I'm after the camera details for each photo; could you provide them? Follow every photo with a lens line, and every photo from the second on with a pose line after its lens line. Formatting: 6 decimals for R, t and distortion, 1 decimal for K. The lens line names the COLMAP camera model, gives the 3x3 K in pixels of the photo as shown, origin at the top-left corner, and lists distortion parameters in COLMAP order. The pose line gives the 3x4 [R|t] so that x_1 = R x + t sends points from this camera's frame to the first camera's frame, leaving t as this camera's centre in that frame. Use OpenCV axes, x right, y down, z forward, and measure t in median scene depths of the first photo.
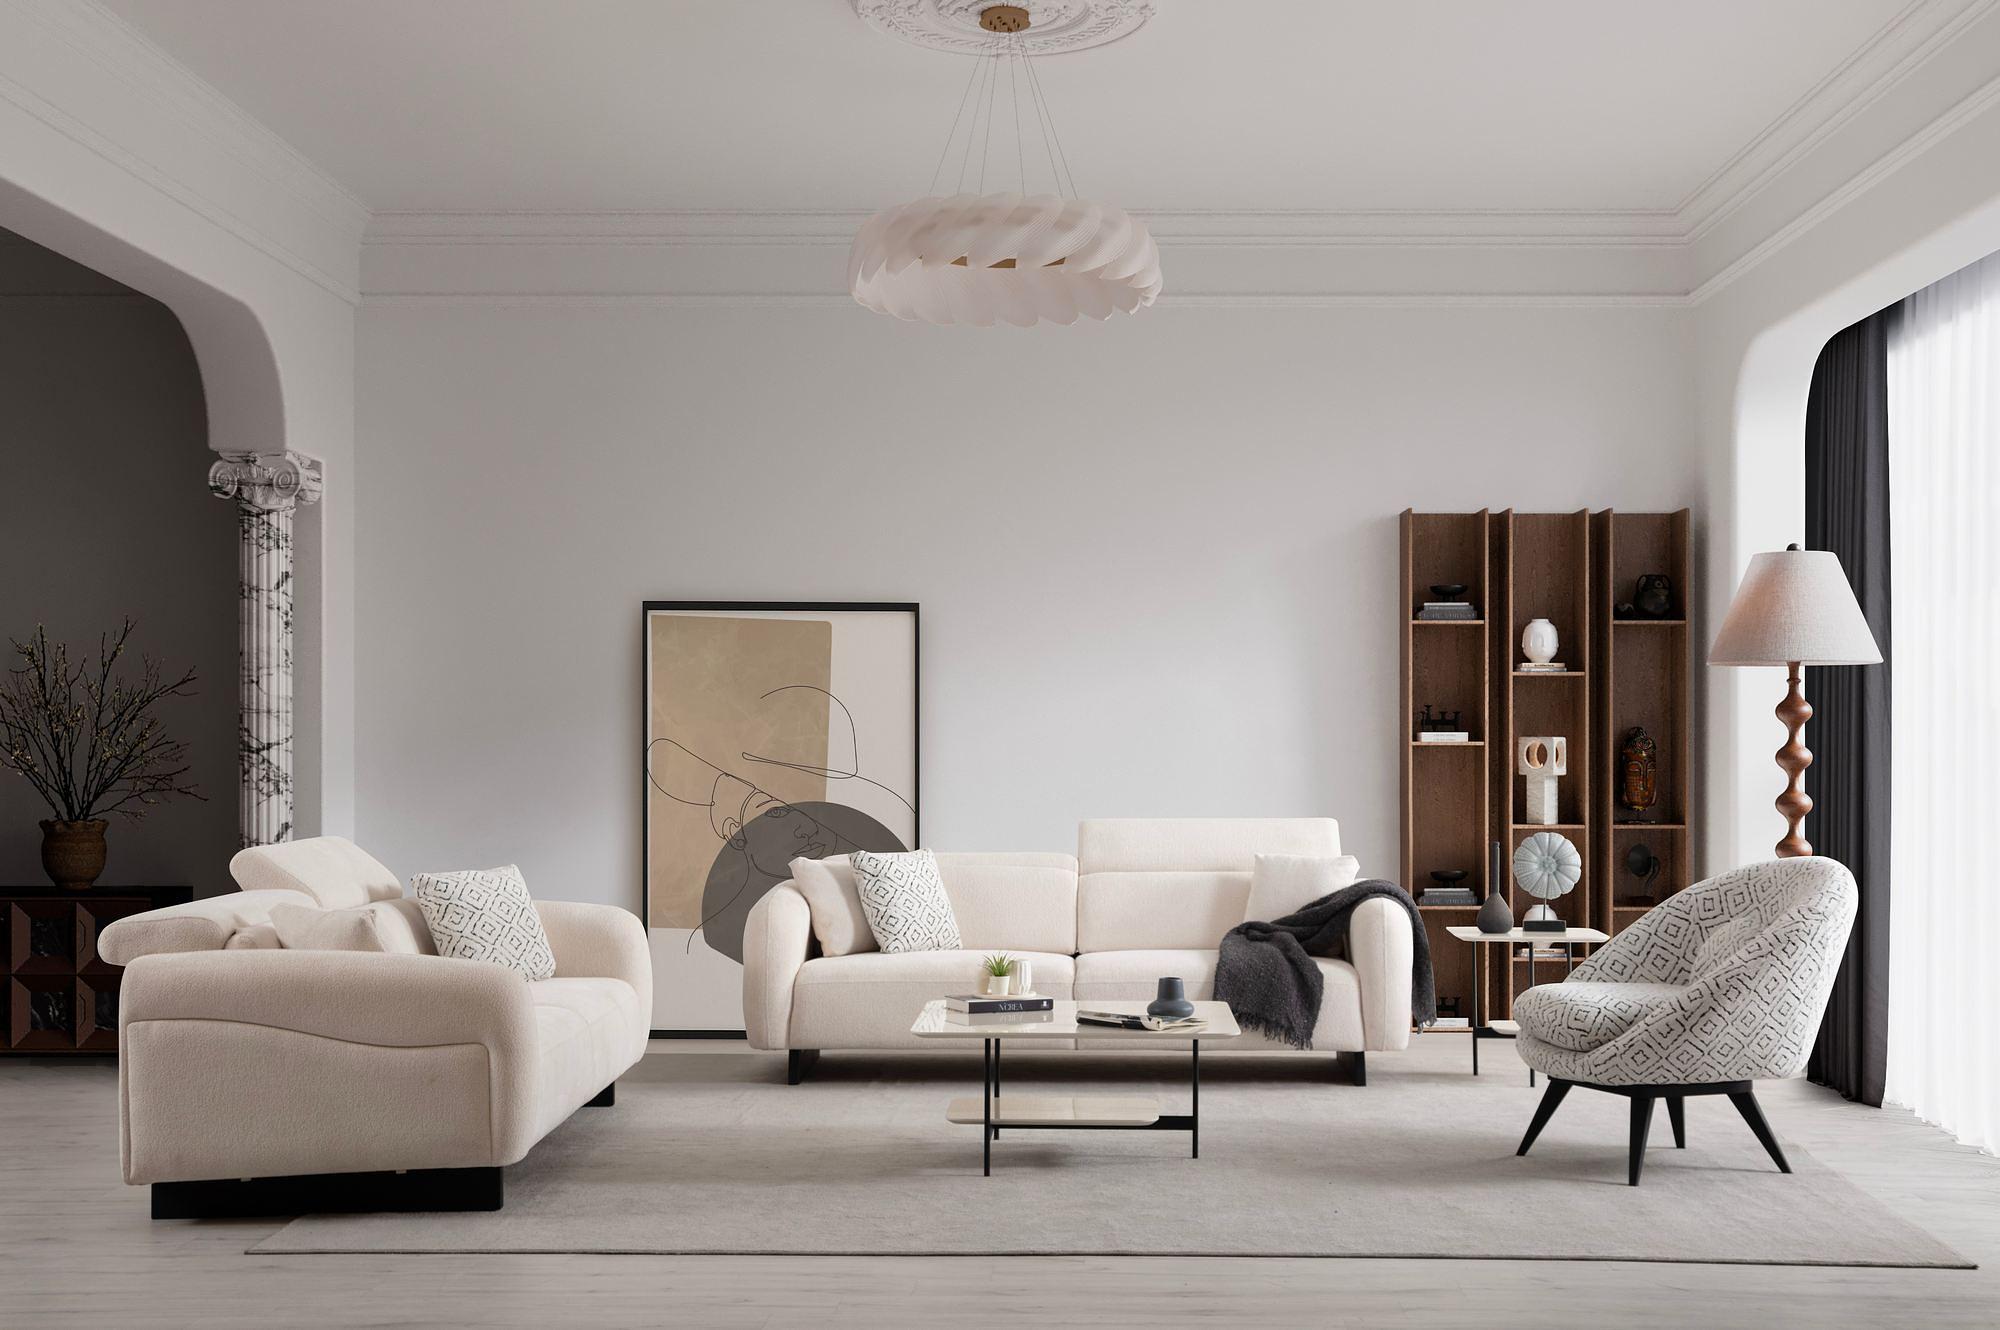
lens RADIAL K [[3160.2, 0, 1000.0], [0, 3160.2, 665.0], [0, 0, 1]] dist [0.147714, 0.050980]
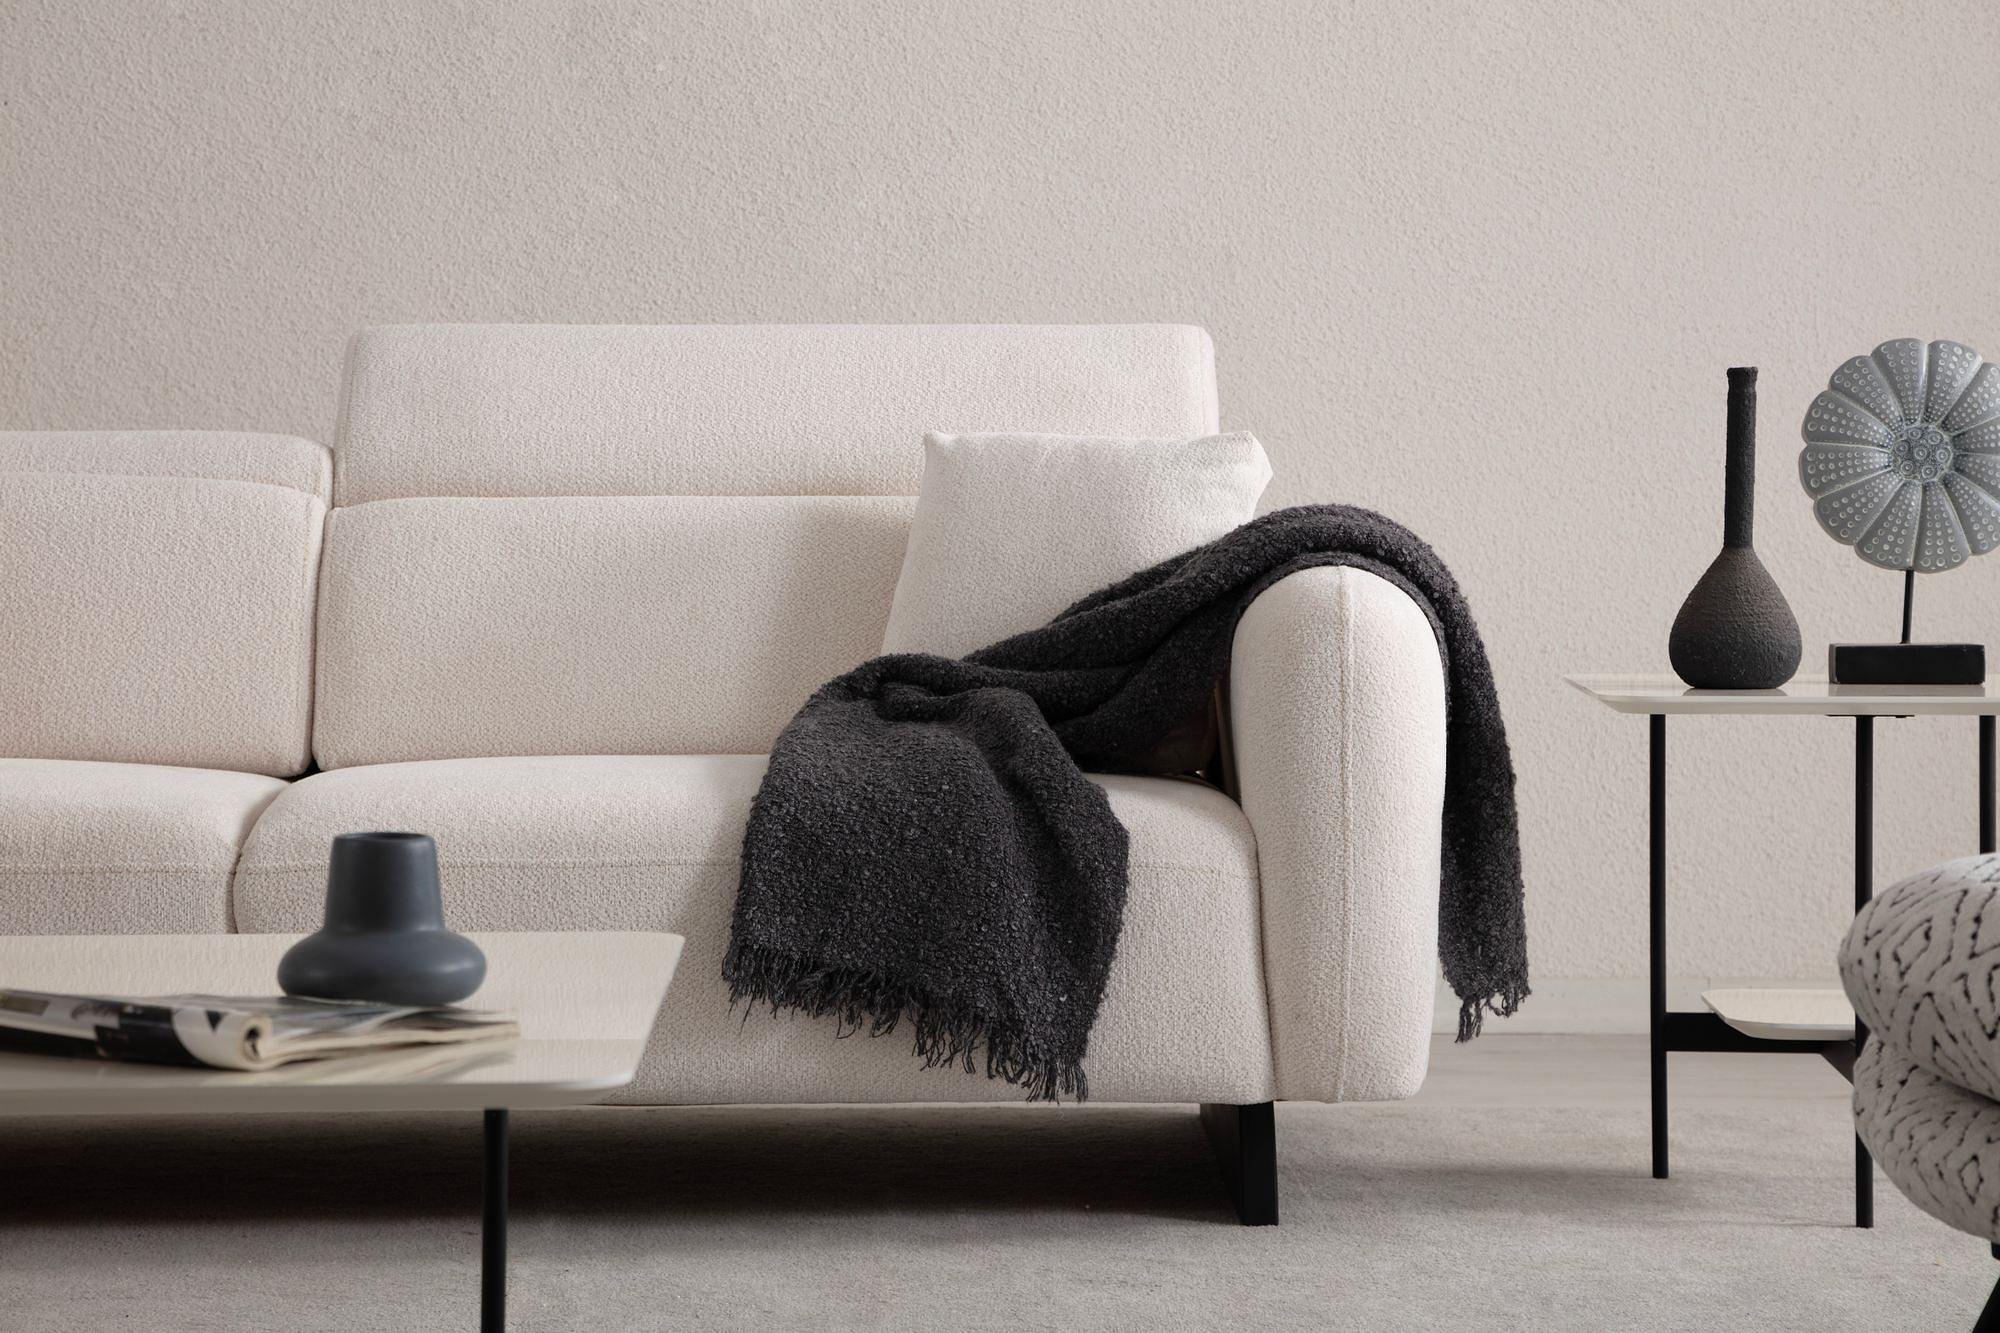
lens RADIAL K [[5472.5, 0, 1081.4], [0, 5472.5, 716.6], [0, 0, 1]] dist [0.619349, 0.500714]
pose [[0.998707, -0.000595, 0.050829, 0.071911], [-0.002874, 0.997671, 0.068147, 0.053292], [-0.050751, -0.068205, 0.996380, 0.508143]]
